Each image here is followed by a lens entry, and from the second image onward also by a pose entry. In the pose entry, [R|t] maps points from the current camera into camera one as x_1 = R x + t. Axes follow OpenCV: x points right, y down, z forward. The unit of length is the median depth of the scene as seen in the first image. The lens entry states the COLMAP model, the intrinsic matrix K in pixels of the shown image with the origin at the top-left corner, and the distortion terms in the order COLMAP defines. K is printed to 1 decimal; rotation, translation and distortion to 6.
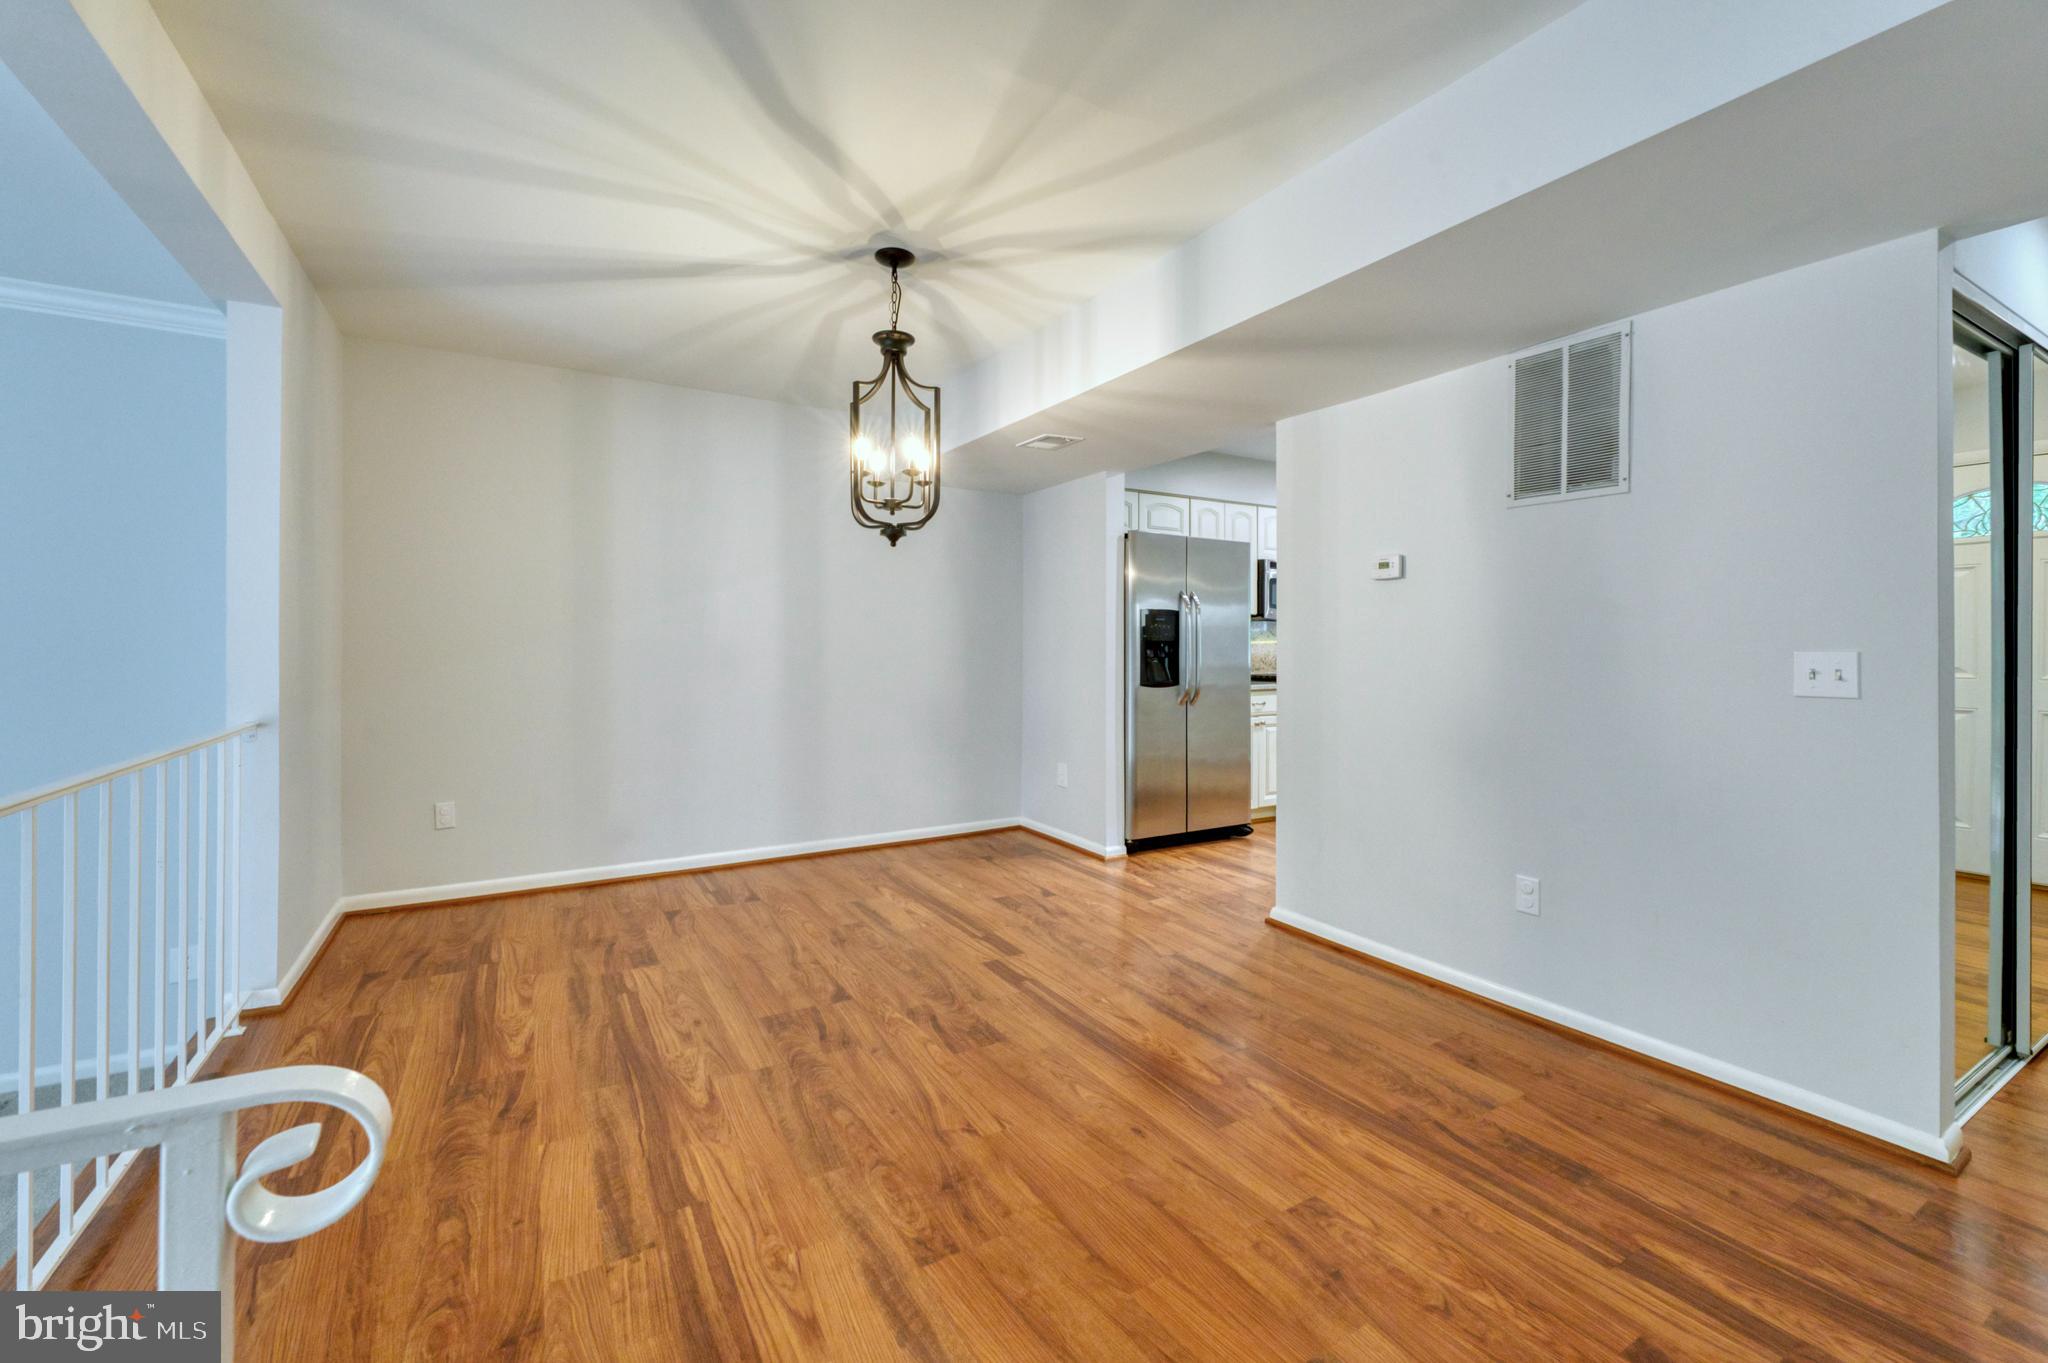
lens RADIAL K [[830.4, 0, 1004.6], [0, 830.4, 642.6], [0, 0, 1]] dist [-0.006668, 0.001636]
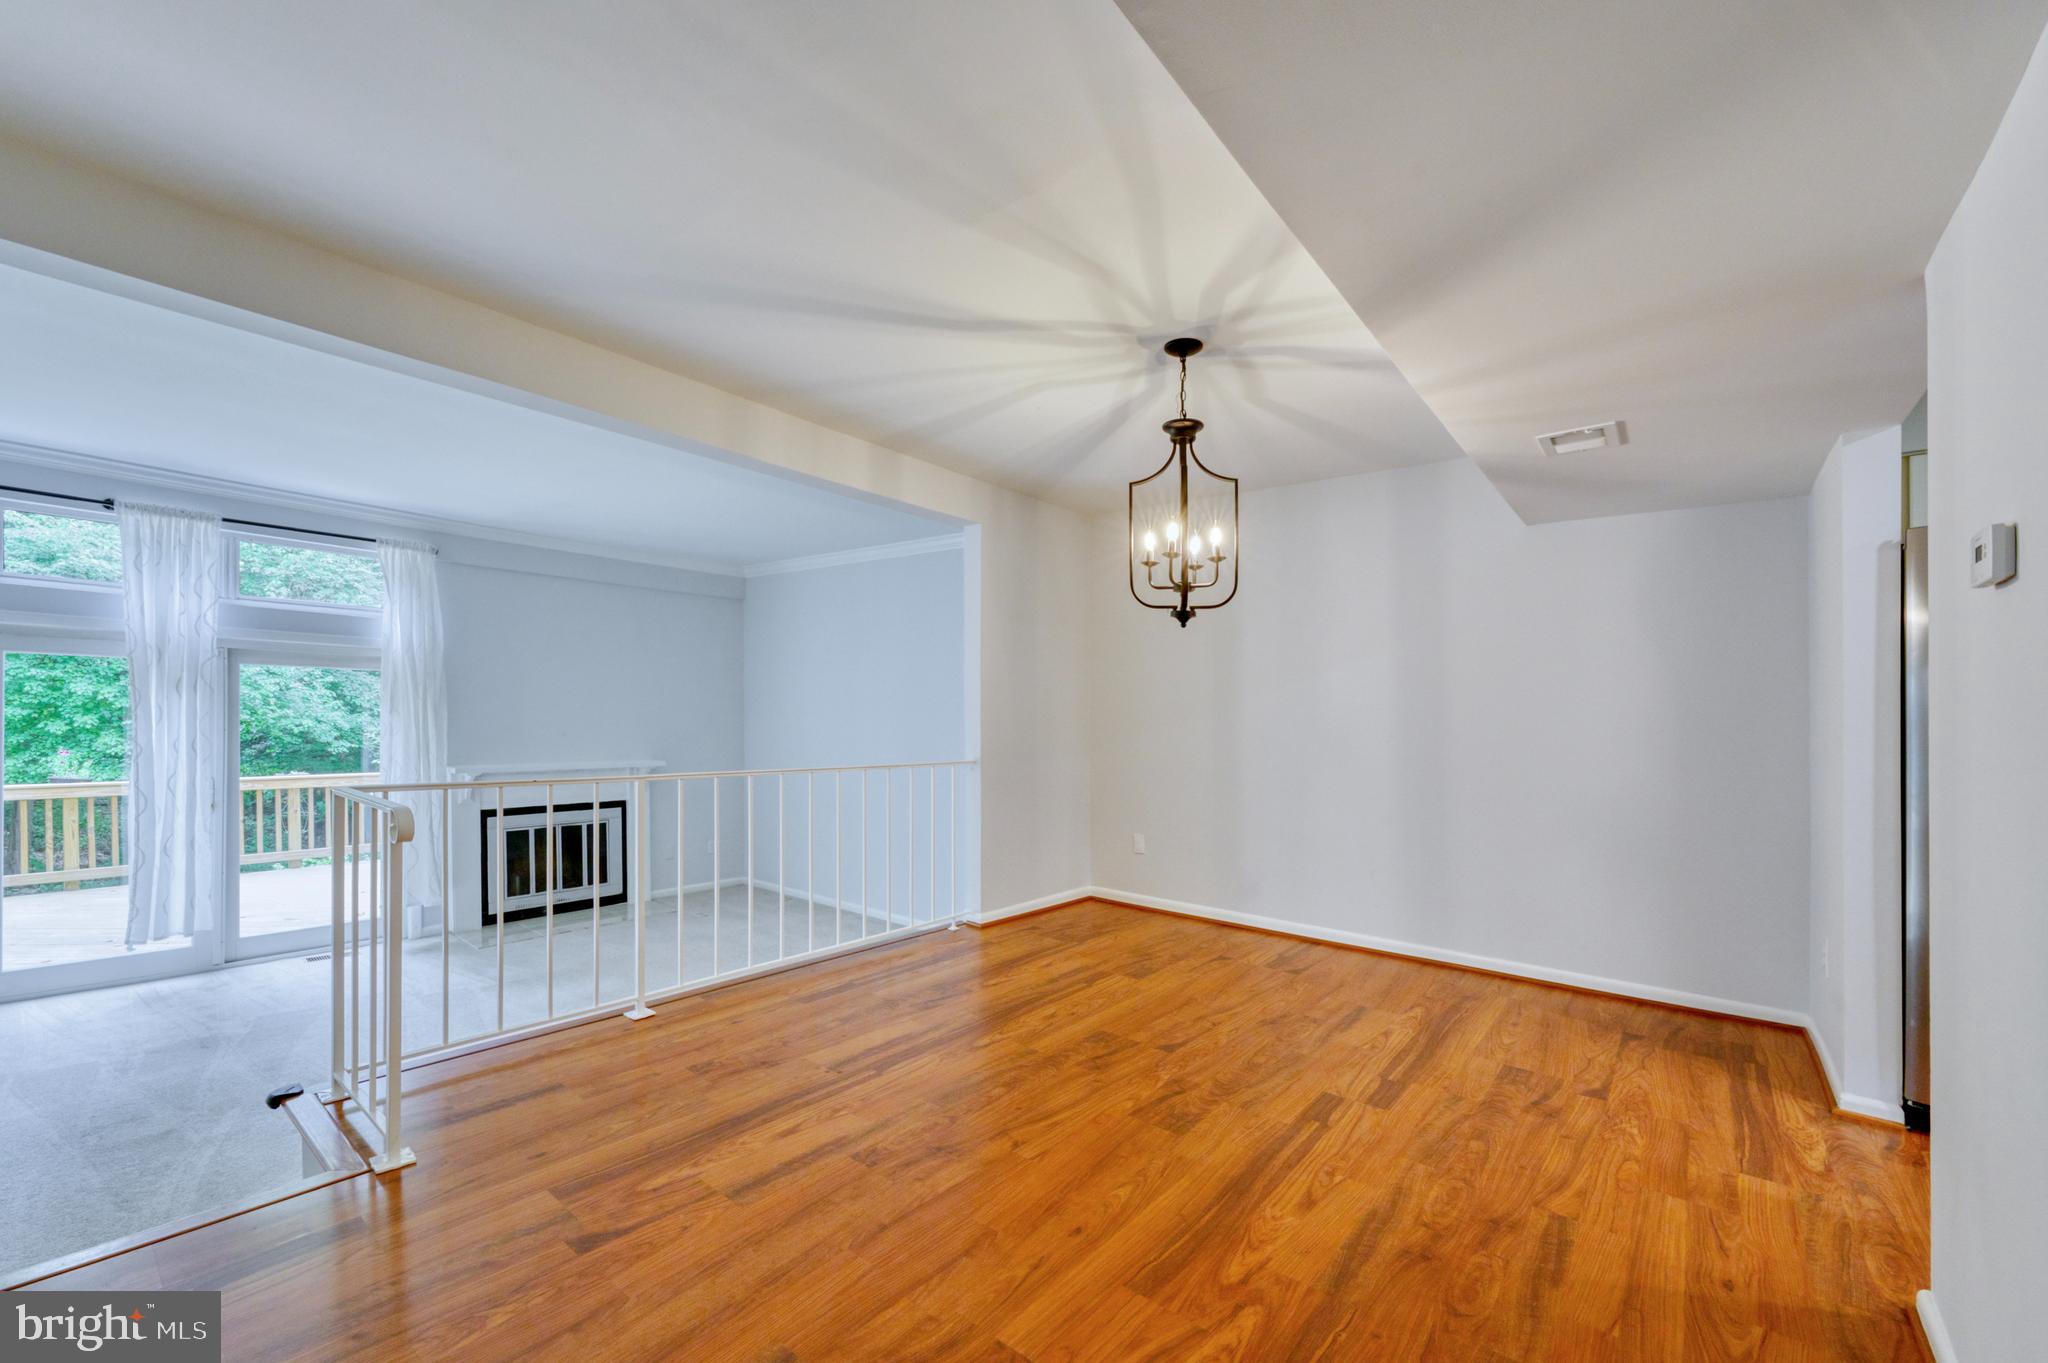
lens RADIAL K [[830.4, 0, 1023.4], [0, 830.4, 738.2], [0, 0, 1]] dist [-0.006668, 0.001636]
pose [[0.351044, 0.030490, -0.935862, 0.853363], [-0.019026, 0.999496, 0.025426, -0.001976], [0.936166, 0.008881, 0.351447, 0.504432]]
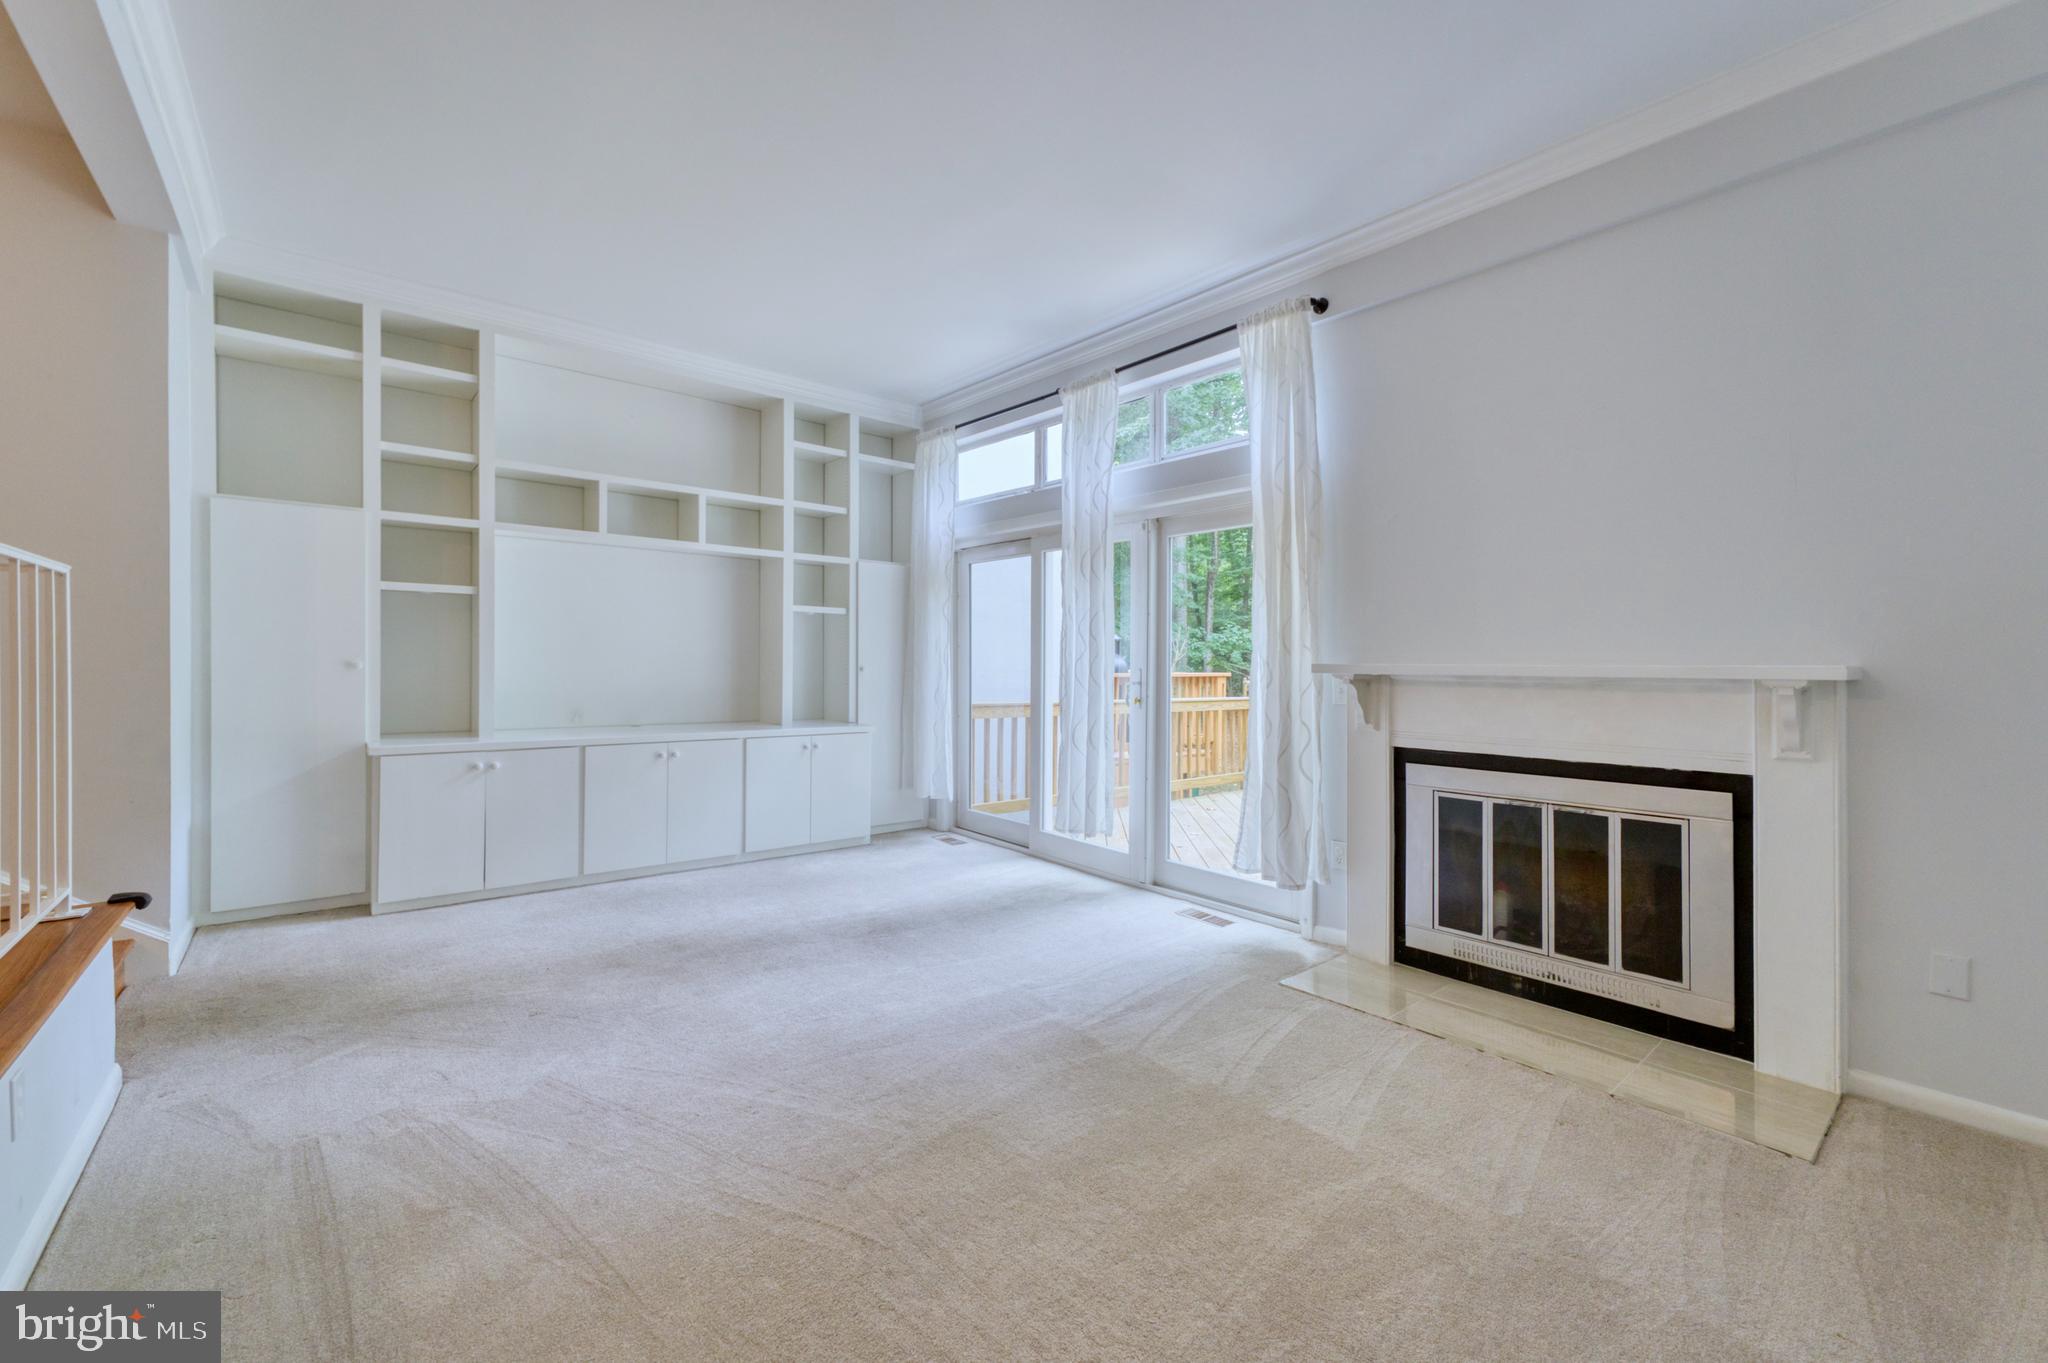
lens RADIAL K [[830.4, 0, 1016.0], [0, 830.4, 678.4], [0, 0, 1]] dist [-0.006668, 0.001636]
pose [[-0.989999, -0.013926, -0.140385, -1.294657], [-0.015831, 0.999797, 0.012459, 0.194705], [0.140183, 0.014557, -0.990019, 1.127907]]
